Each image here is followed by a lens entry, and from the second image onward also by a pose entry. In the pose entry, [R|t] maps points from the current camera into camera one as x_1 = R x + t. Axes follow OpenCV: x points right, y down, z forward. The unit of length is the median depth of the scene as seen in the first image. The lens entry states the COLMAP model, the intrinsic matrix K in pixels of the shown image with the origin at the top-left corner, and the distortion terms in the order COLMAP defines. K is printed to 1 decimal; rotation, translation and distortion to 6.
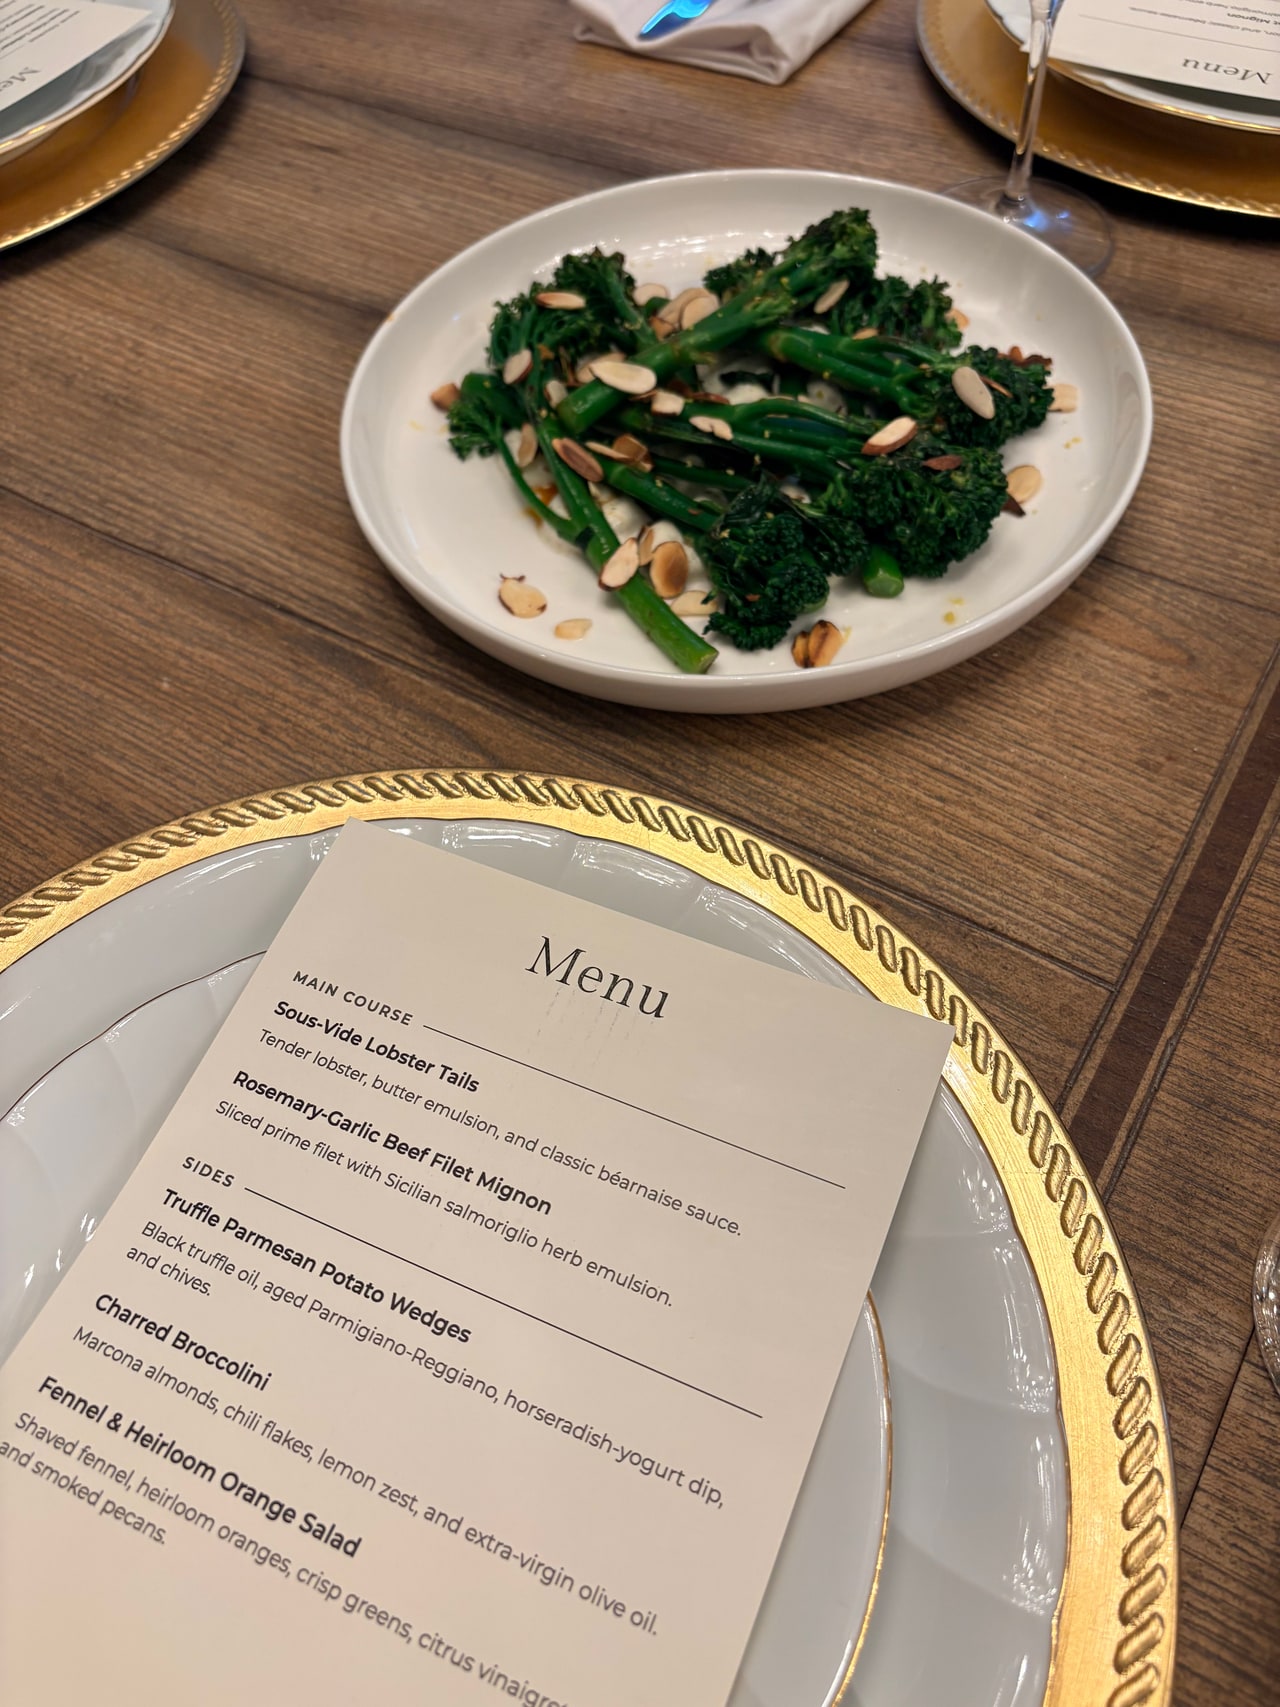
lens RADIAL K [[1342.4, 0, 642.3], [0, 1342.4, 891.5], [0, 0, 1]] dist [0.022328, -0.036311]
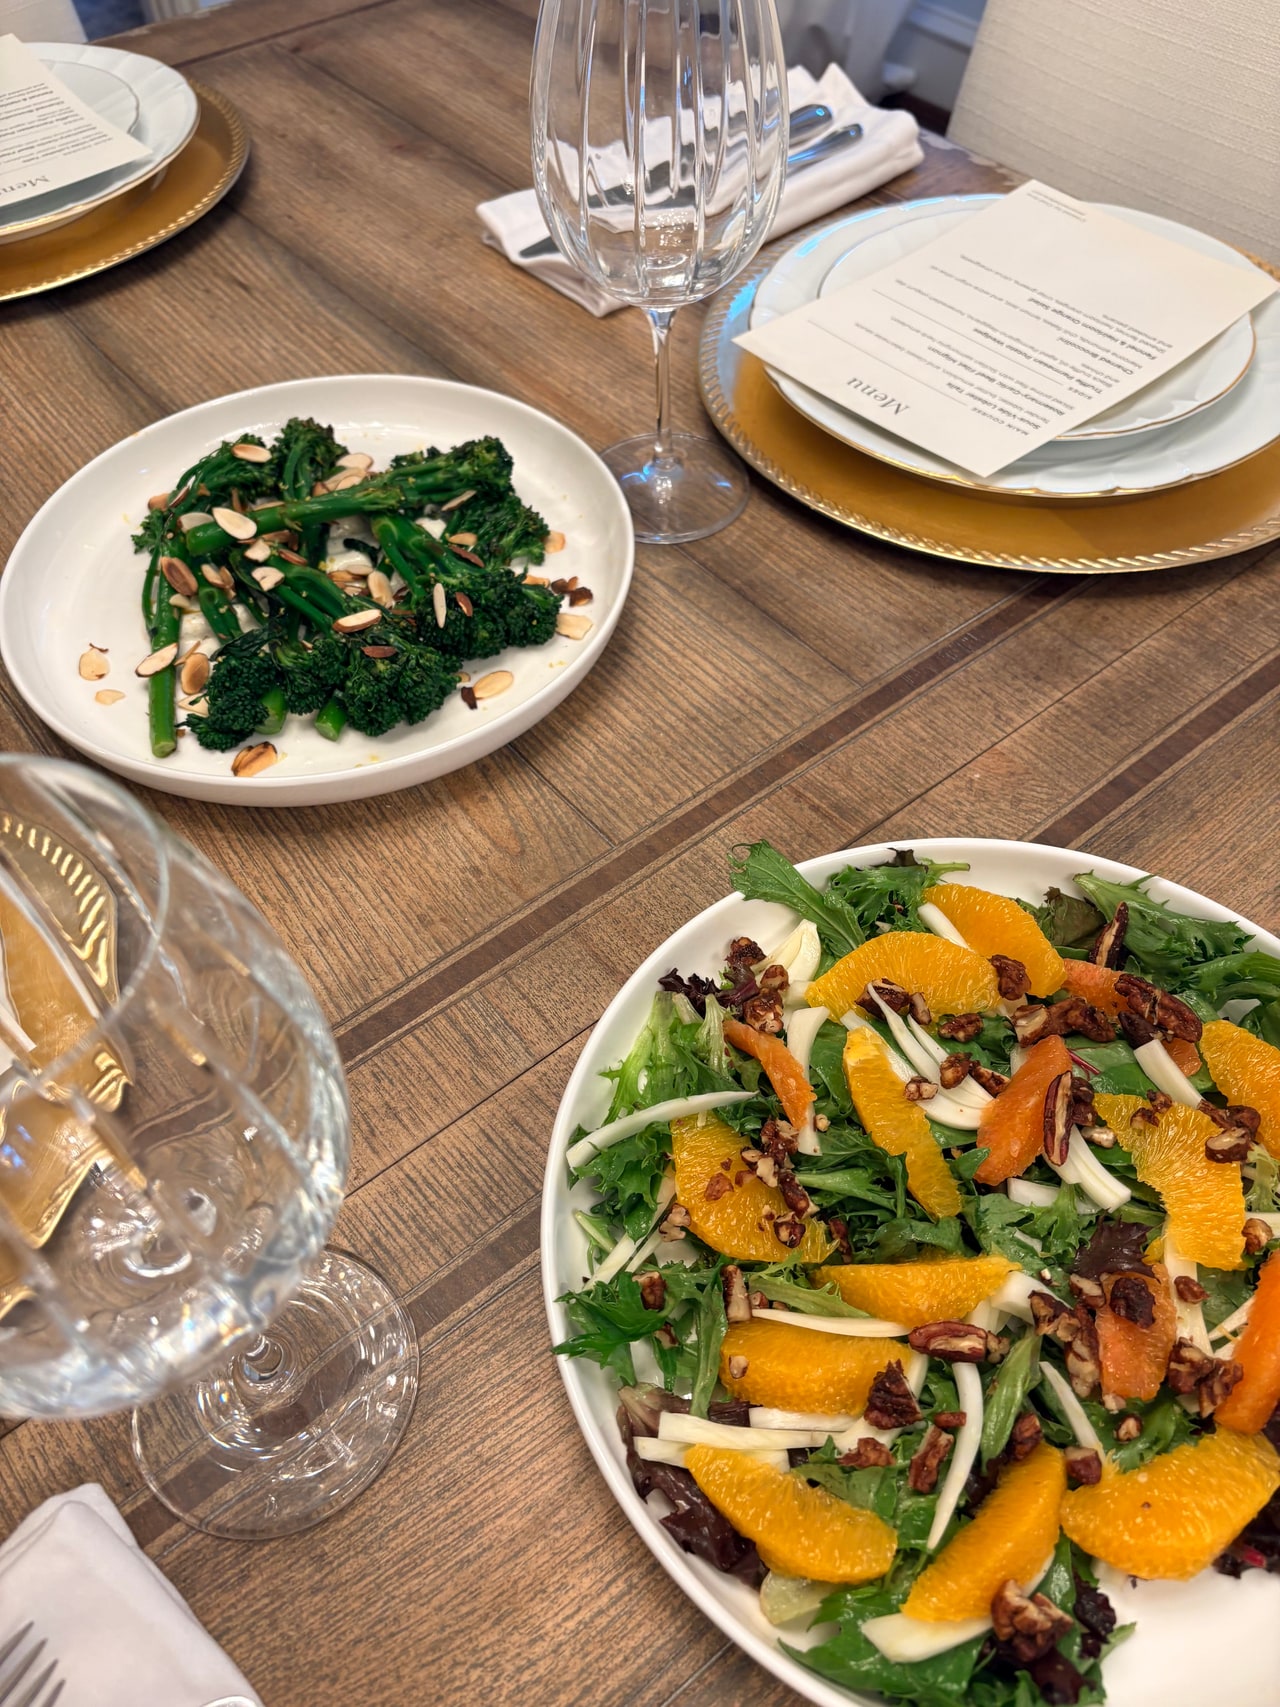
lens RADIAL K [[1342.4, 0, 642.3], [0, 1342.4, 891.5], [0, 0, 1]] dist [0.022328, -0.036311]
pose [[0.942854, 0.290231, -0.163684, 0.664212], [-0.298263, 0.954122, -0.026286, -0.127575], [0.148546, 0.073605, 0.986162, -0.186458]]
